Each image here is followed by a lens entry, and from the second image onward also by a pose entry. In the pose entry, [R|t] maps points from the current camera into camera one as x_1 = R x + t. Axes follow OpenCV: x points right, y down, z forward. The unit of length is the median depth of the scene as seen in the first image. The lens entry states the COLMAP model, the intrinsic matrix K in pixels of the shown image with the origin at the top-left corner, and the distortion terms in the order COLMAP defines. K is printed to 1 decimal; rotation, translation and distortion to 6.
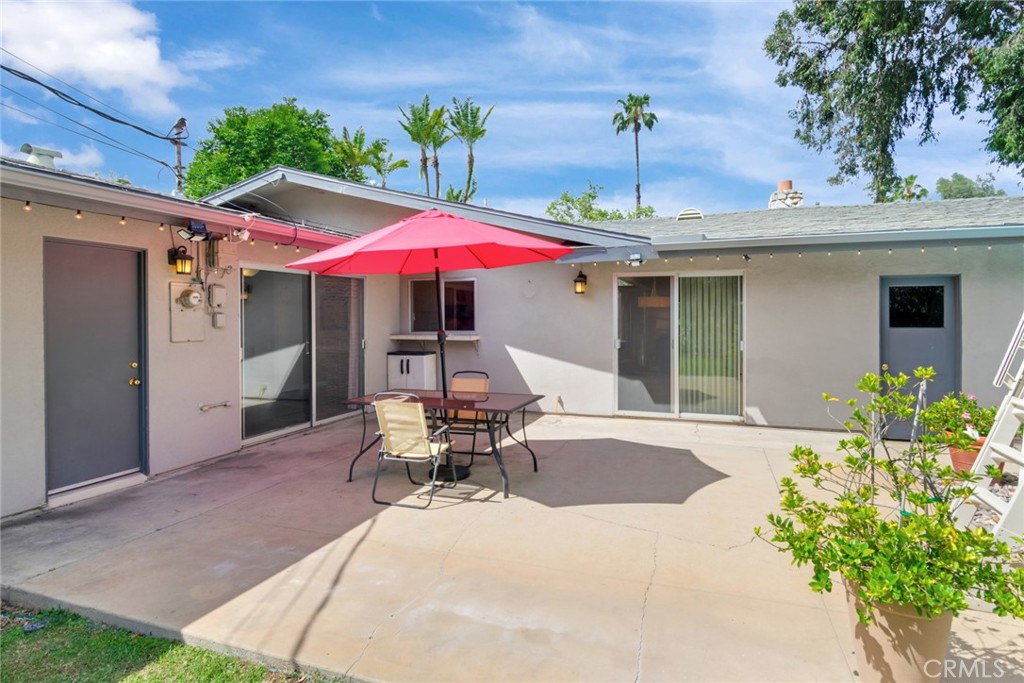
lens RADIAL K [[556.8, 0, 511.7], [0, 556.8, 318.8], [0, 0, 1]] dist [0.003418, -0.003924]
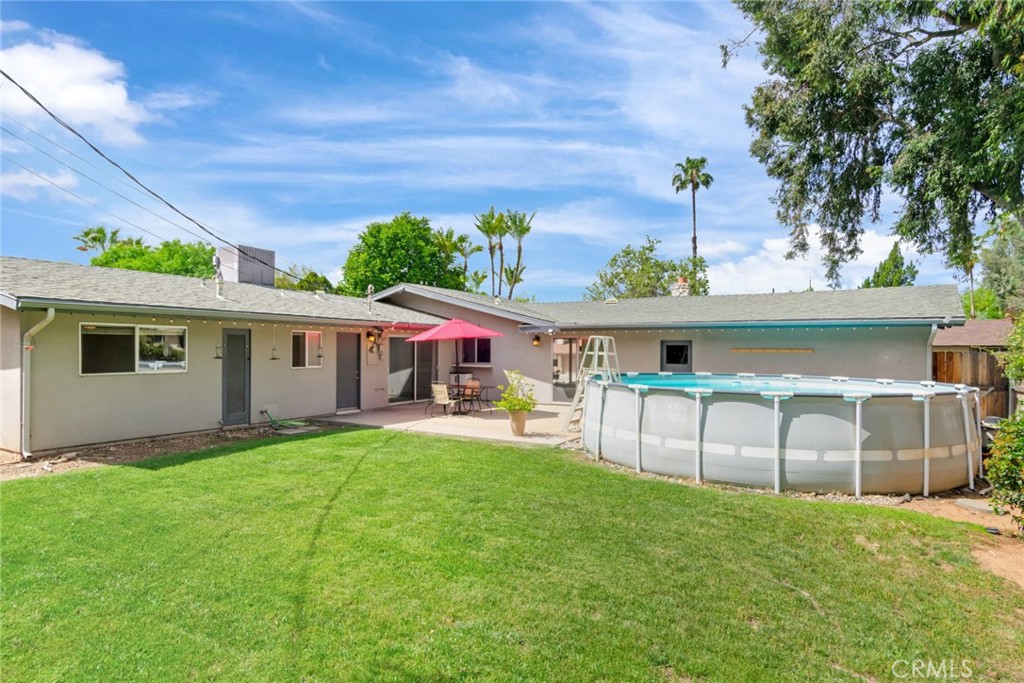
lens RADIAL K [[556.8, 0, 512.9], [0, 556.8, 345.0], [0, 0, 1]] dist [0.003418, -0.003924]
pose [[0.983468, 0.008625, -0.180879, 0.199872], [-0.010802, 0.999881, -0.011053, -0.011441], [0.180762, 0.012824, 0.983443, -0.523379]]
